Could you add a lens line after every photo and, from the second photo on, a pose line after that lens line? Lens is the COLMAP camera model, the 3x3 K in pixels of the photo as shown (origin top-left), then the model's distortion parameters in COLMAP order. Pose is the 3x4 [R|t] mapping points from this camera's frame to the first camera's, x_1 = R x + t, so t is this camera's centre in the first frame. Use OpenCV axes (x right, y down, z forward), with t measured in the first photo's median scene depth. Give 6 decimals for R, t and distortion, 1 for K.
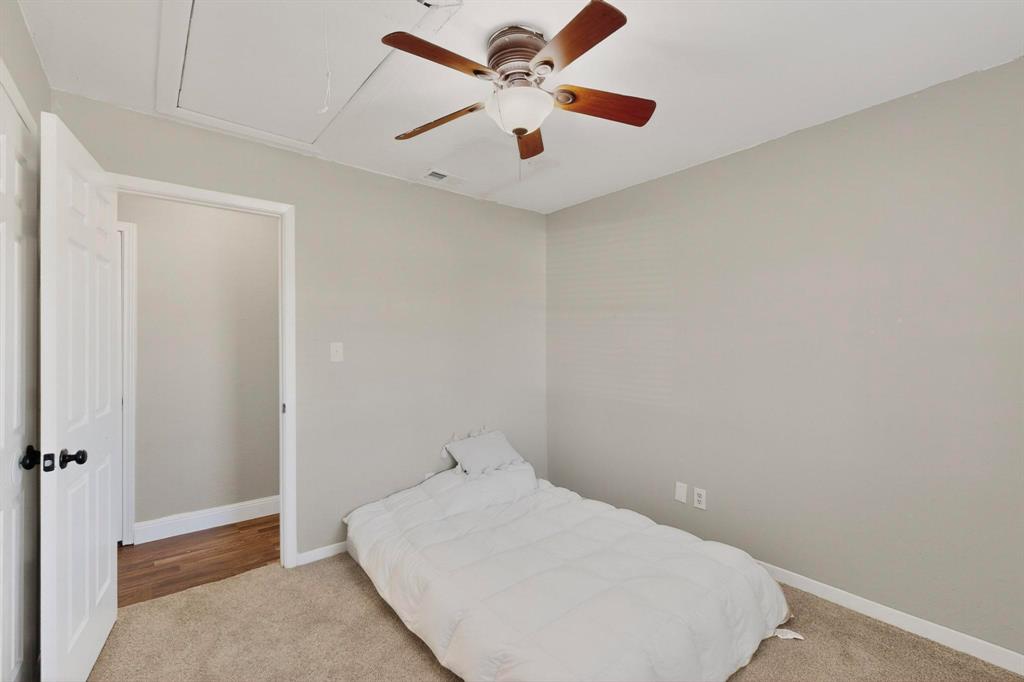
lens RADIAL K [[440.8, 0, 522.5], [0, 440.8, 344.4], [0, 0, 1]] dist [-0.002760, 0.000039]
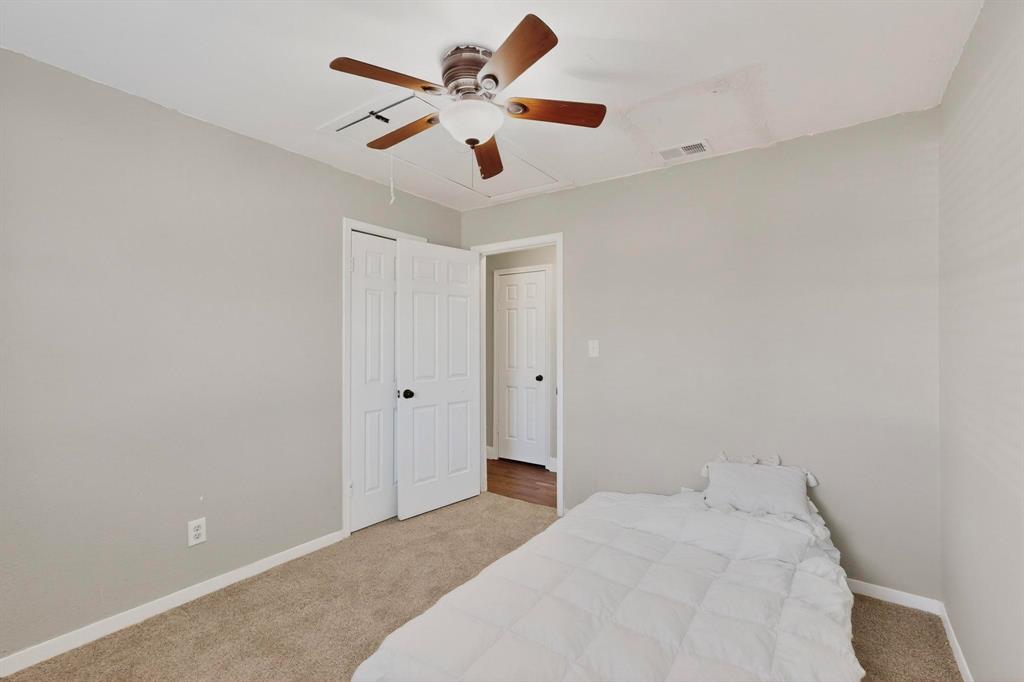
lens RADIAL K [[440.8, 0, 515.6], [0, 440.8, 344.4], [0, 0, 1]] dist [-0.002760, 0.000039]
pose [[0.249024, -0.001362, -0.968496, 0.648480], [-0.004525, 0.999986, -0.002570, 0.009450], [0.968487, 0.005023, 0.249015, 0.518803]]
